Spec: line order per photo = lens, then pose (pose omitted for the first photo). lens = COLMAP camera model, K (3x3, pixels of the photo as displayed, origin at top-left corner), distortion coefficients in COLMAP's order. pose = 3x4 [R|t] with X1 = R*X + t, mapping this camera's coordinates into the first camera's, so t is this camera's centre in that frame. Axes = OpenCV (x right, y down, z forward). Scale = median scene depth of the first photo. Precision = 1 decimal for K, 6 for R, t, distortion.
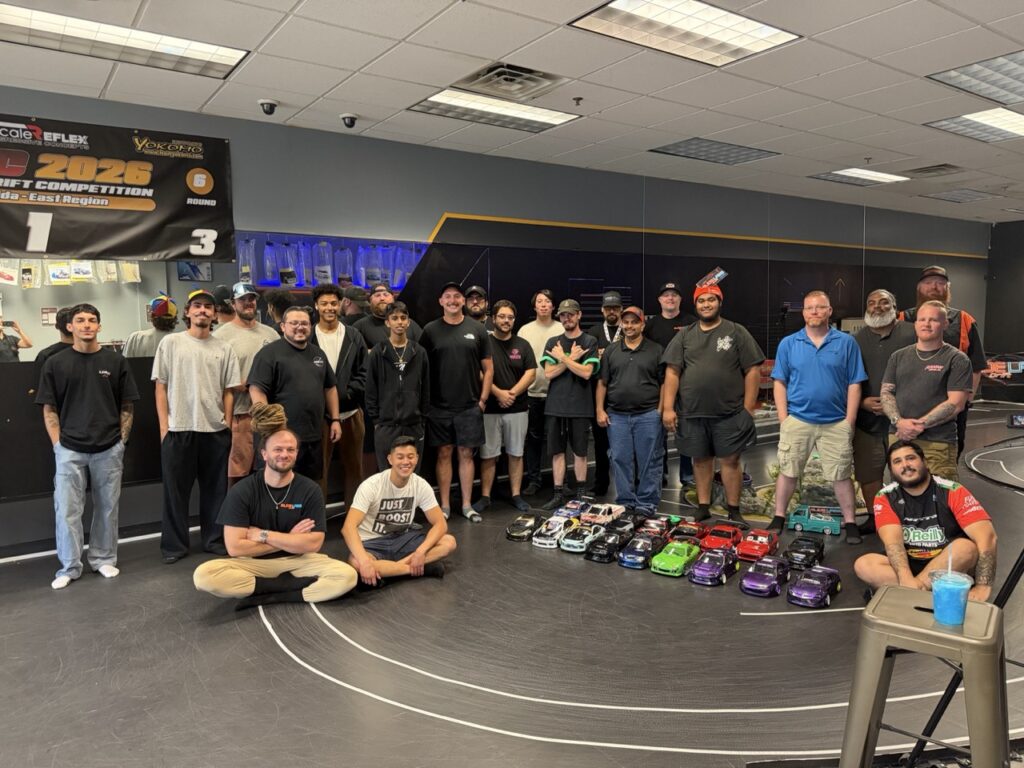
lens RADIAL K [[714.0, 0, 509.6], [0, 714.0, 390.1], [0, 0, 1]] dist [0.004804, 0.003244]
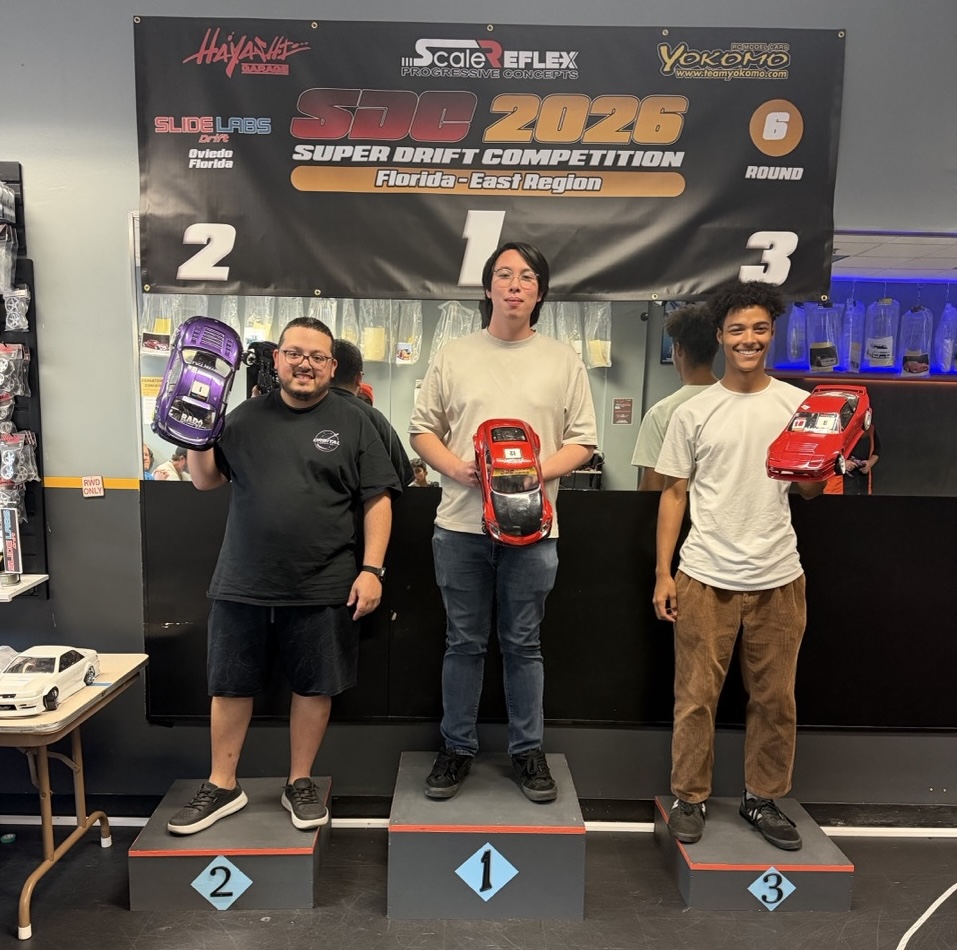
lens RADIAL K [[658.0, 0, 479.2], [0, 658.0, 477.2], [0, 0, 1]] dist [0.010851, 0.000811]
pose [[0.808784, 0.079206, -0.582747, -0.335388], [-0.086314, 0.996146, 0.015600, -0.054485], [0.581737, 0.037683, 0.812504, 0.567355]]
